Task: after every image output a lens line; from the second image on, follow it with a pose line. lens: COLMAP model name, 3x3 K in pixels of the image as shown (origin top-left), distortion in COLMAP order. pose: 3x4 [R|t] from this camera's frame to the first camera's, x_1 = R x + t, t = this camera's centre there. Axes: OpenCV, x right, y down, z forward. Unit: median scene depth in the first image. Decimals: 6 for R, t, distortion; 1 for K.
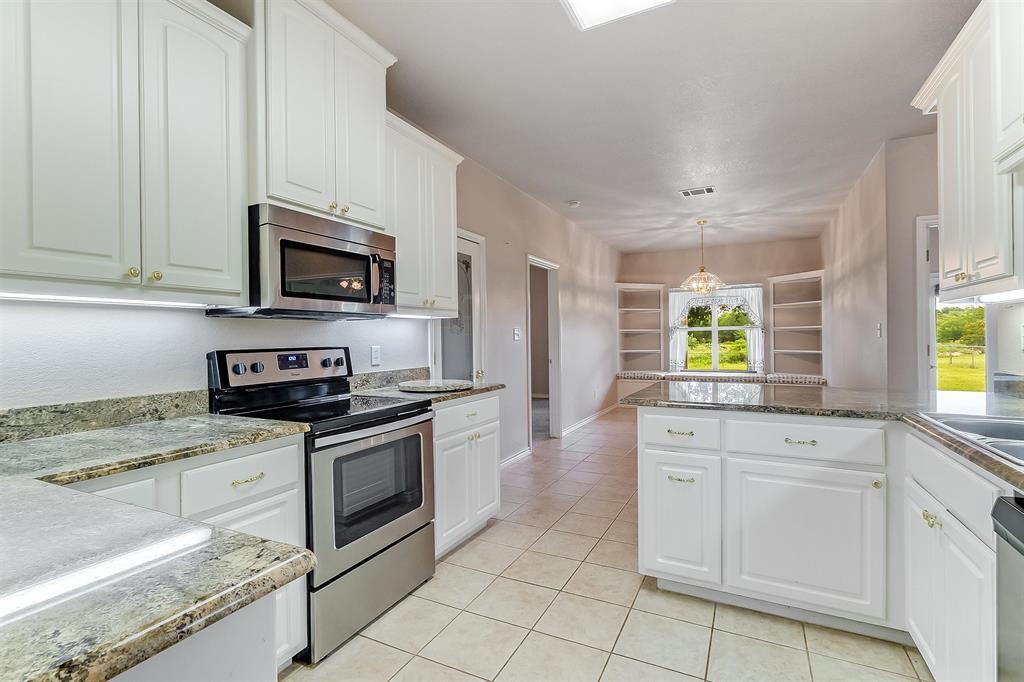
lens RADIAL K [[477.8, 0, 512.9], [0, 477.8, 340.1], [0, 0, 1]] dist [-0.005789, -0.000233]
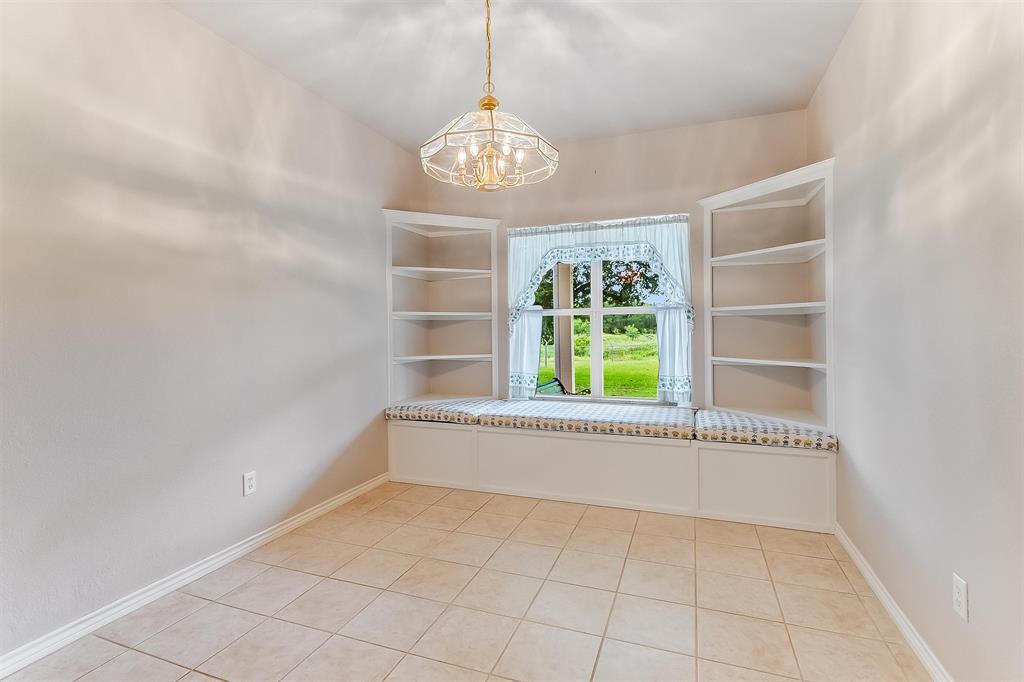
lens RADIAL K [[477.8, 0, 517.5], [0, 477.8, 330.4], [0, 0, 1]] dist [-0.005789, -0.000233]
pose [[0.993096, 0.001736, 0.117293, 0.303239], [-0.001784, 0.999998, 0.000311, -0.004631], [-0.117292, -0.000518, 0.993097, 0.557794]]
